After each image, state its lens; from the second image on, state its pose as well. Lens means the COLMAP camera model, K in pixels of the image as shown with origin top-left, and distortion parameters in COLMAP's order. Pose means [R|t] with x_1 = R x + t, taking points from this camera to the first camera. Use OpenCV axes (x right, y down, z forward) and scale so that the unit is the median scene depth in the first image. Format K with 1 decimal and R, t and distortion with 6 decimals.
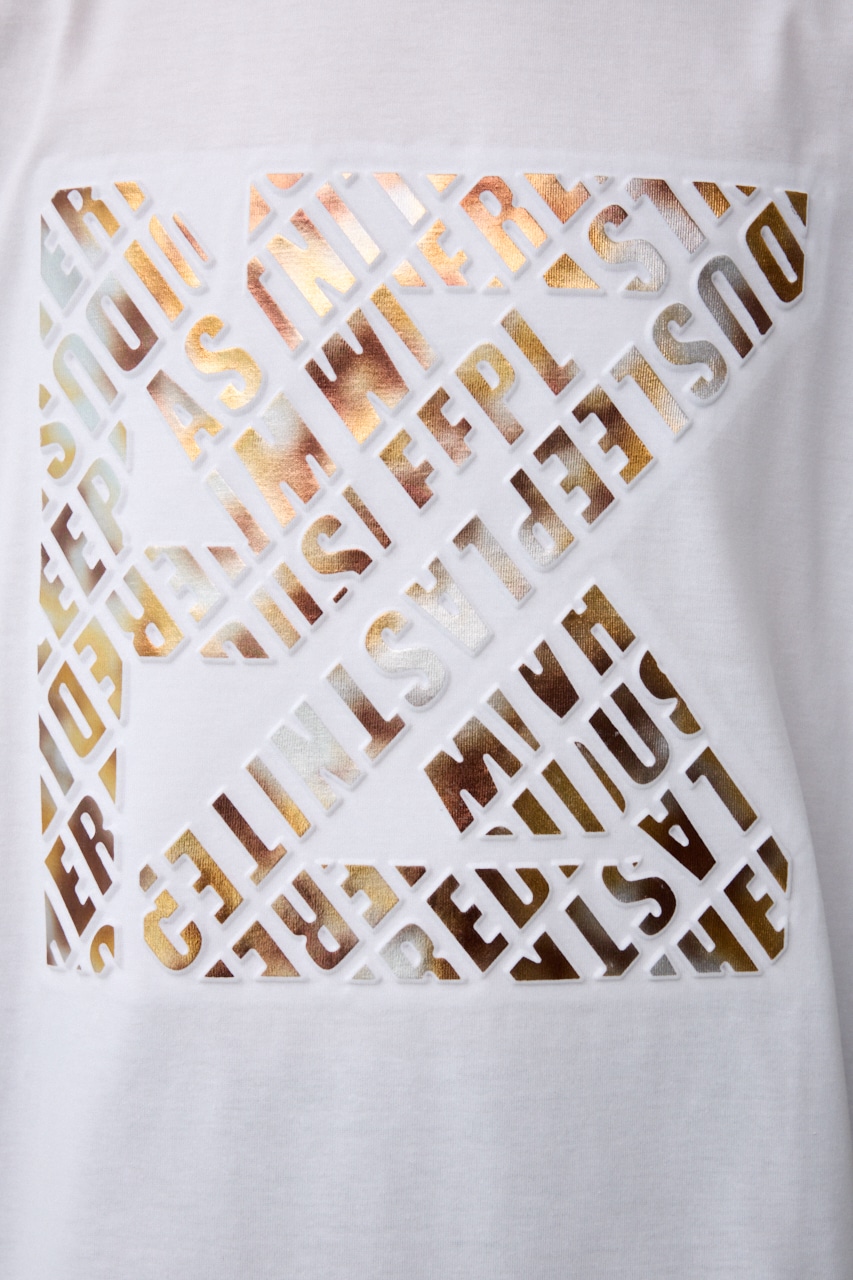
lens RADIAL K [[2582.7, 0, 427.2], [0, 2582.7, 644.1], [0, 0, 1]] dist [-0.029106, 0.000000]
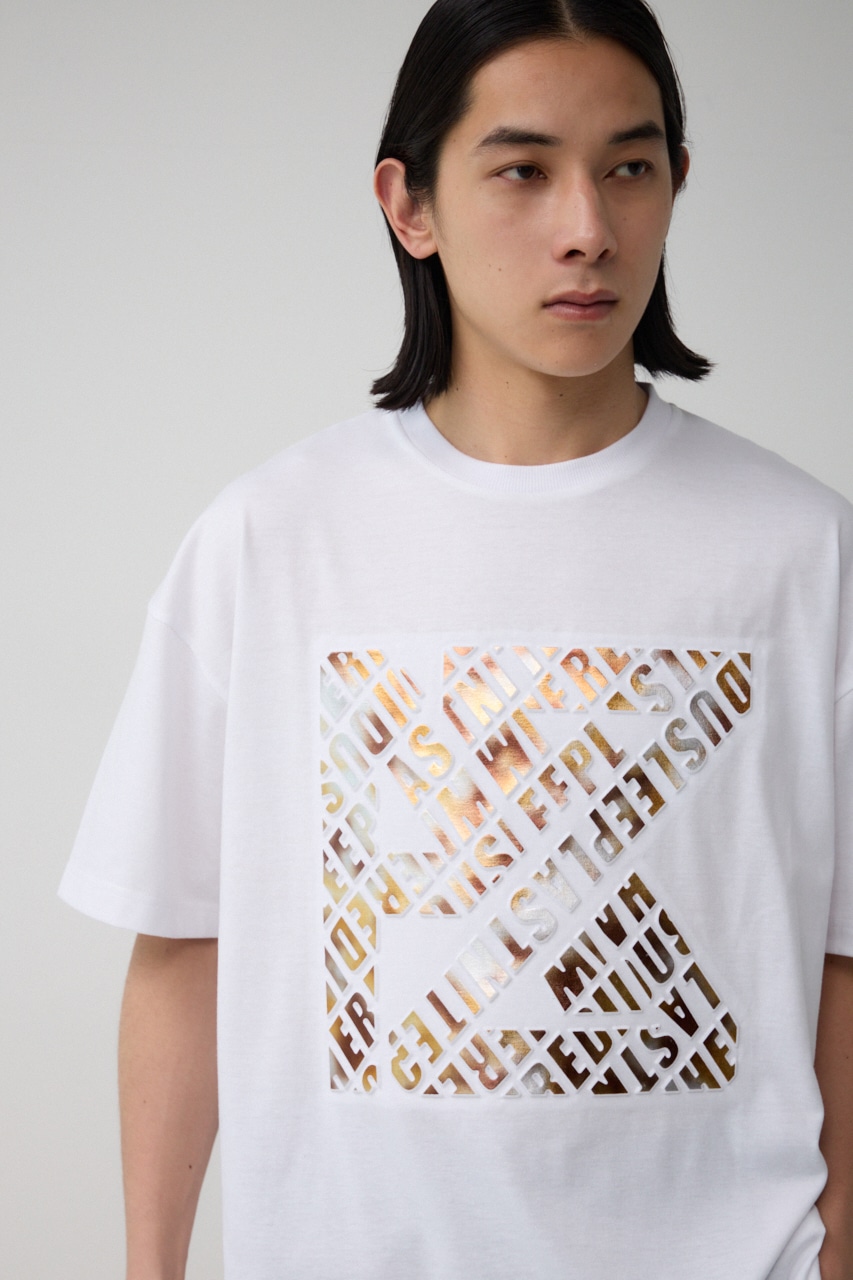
lens RADIAL K [[2582.7, 0, 434.8], [0, 2582.7, 617.1], [0, 0, 1]] dist [-0.029106, 0.000000]
pose [[0.999380, -0.004471, 0.034930, -0.138998], [0.007424, 0.996363, -0.084882, -0.048626], [-0.034424, 0.085088, 0.995779, -0.818588]]
